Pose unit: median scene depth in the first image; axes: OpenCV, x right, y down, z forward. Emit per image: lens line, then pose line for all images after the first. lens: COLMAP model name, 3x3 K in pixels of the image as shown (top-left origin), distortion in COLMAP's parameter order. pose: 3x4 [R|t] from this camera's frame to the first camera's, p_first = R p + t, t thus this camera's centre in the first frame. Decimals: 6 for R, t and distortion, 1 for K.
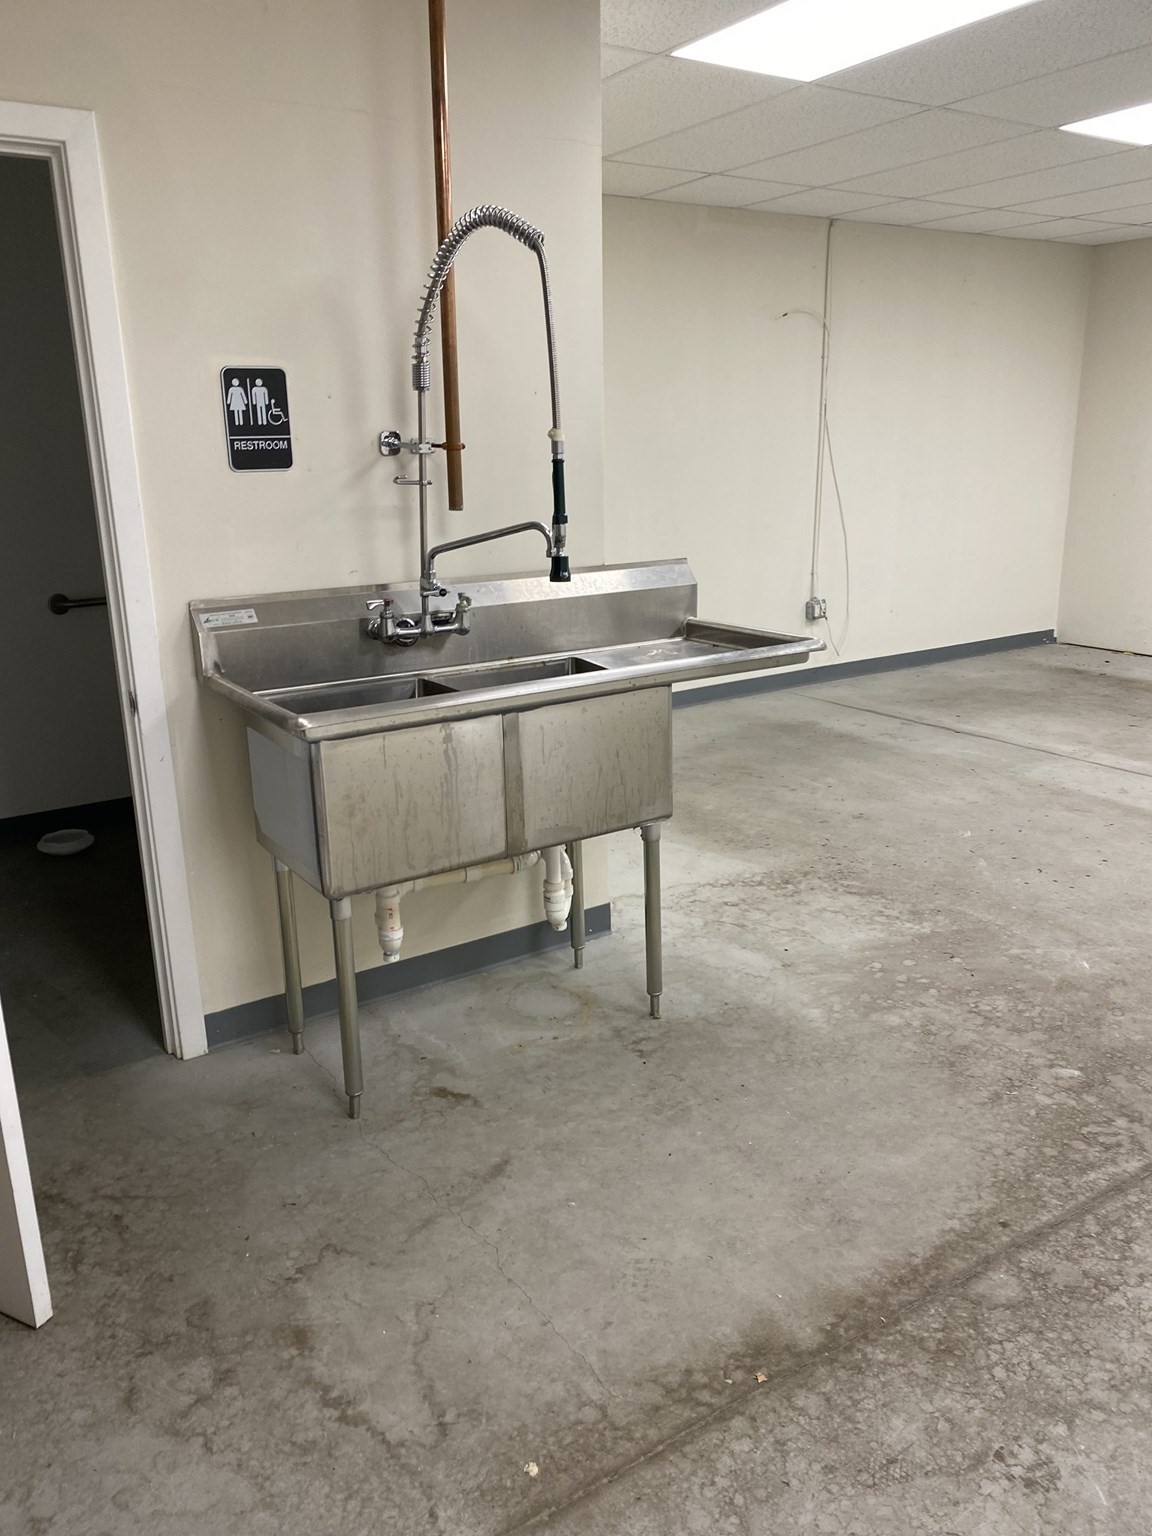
lens RADIAL K [[1165.2, 0, 574.5], [0, 1165.2, 767.7], [0, 0, 1]] dist [0.062341, -0.079063]
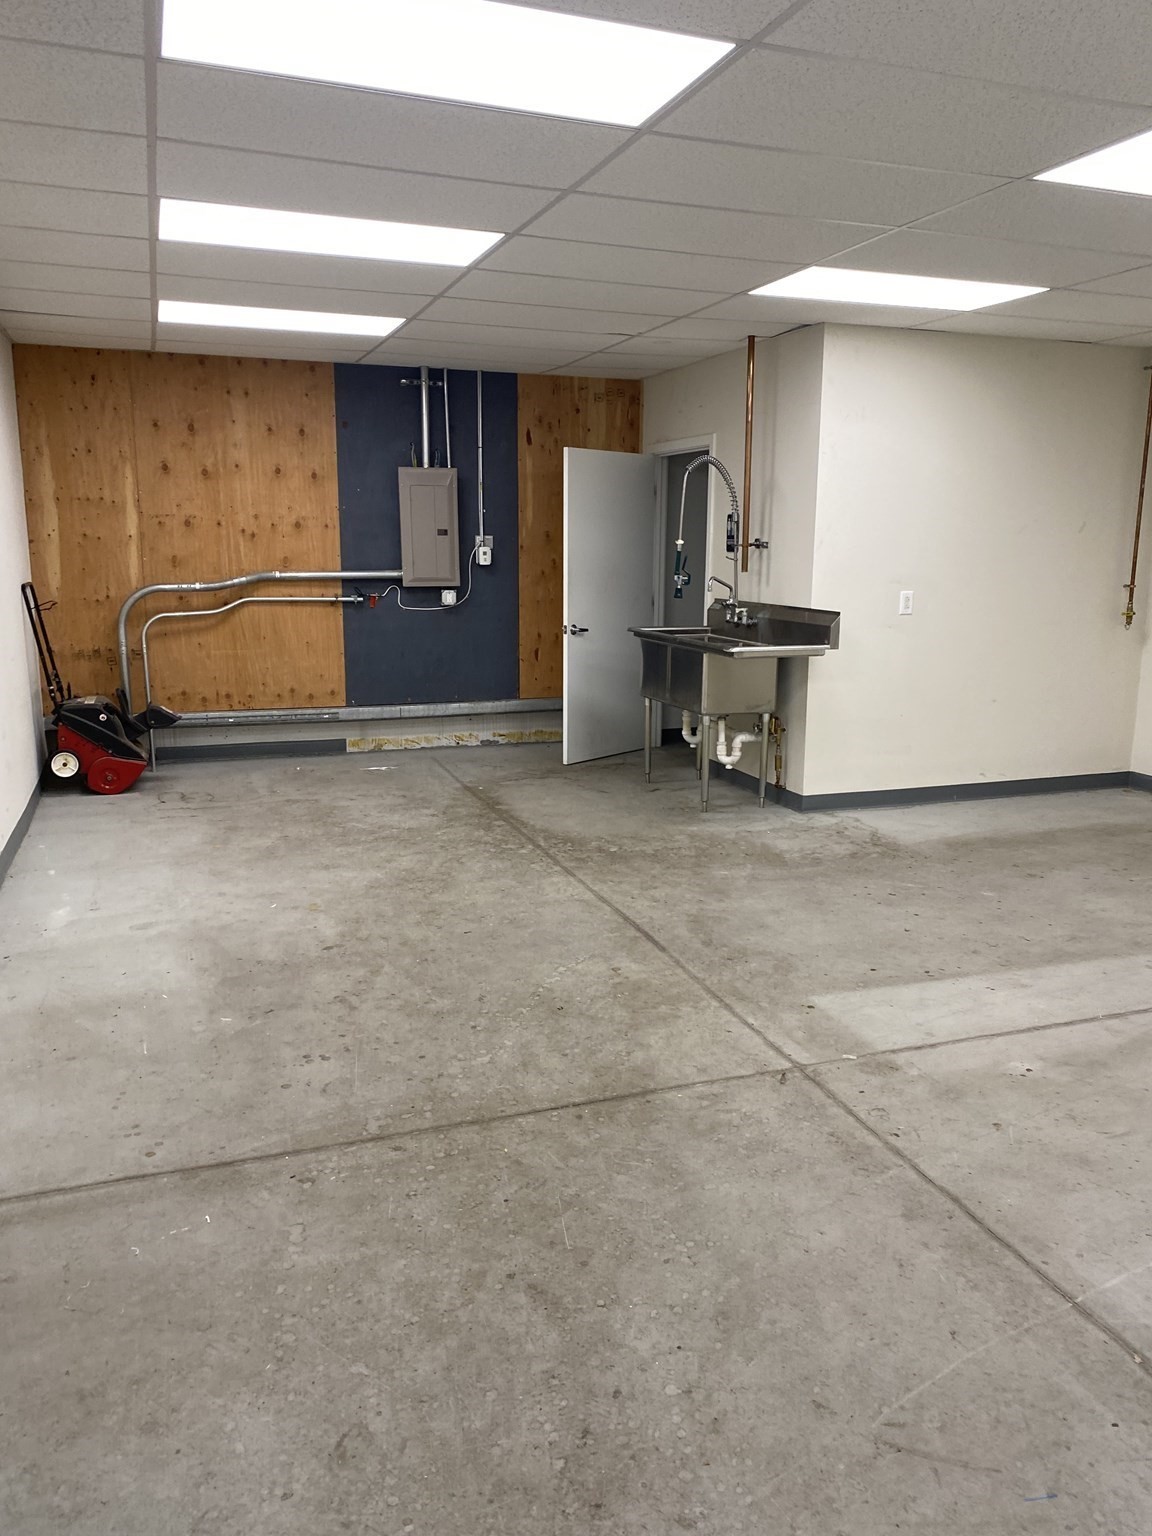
lens RADIAL K [[1165.2, 0, 576.6], [0, 1165.2, 769.9], [0, 0, 1]] dist [0.062341, -0.079063]
pose [[-0.225890, 0.209050, -0.951458, 1.870882], [-0.268378, 0.925551, 0.267075, -0.317962], [0.936454, 0.315680, -0.152969, 0.961007]]
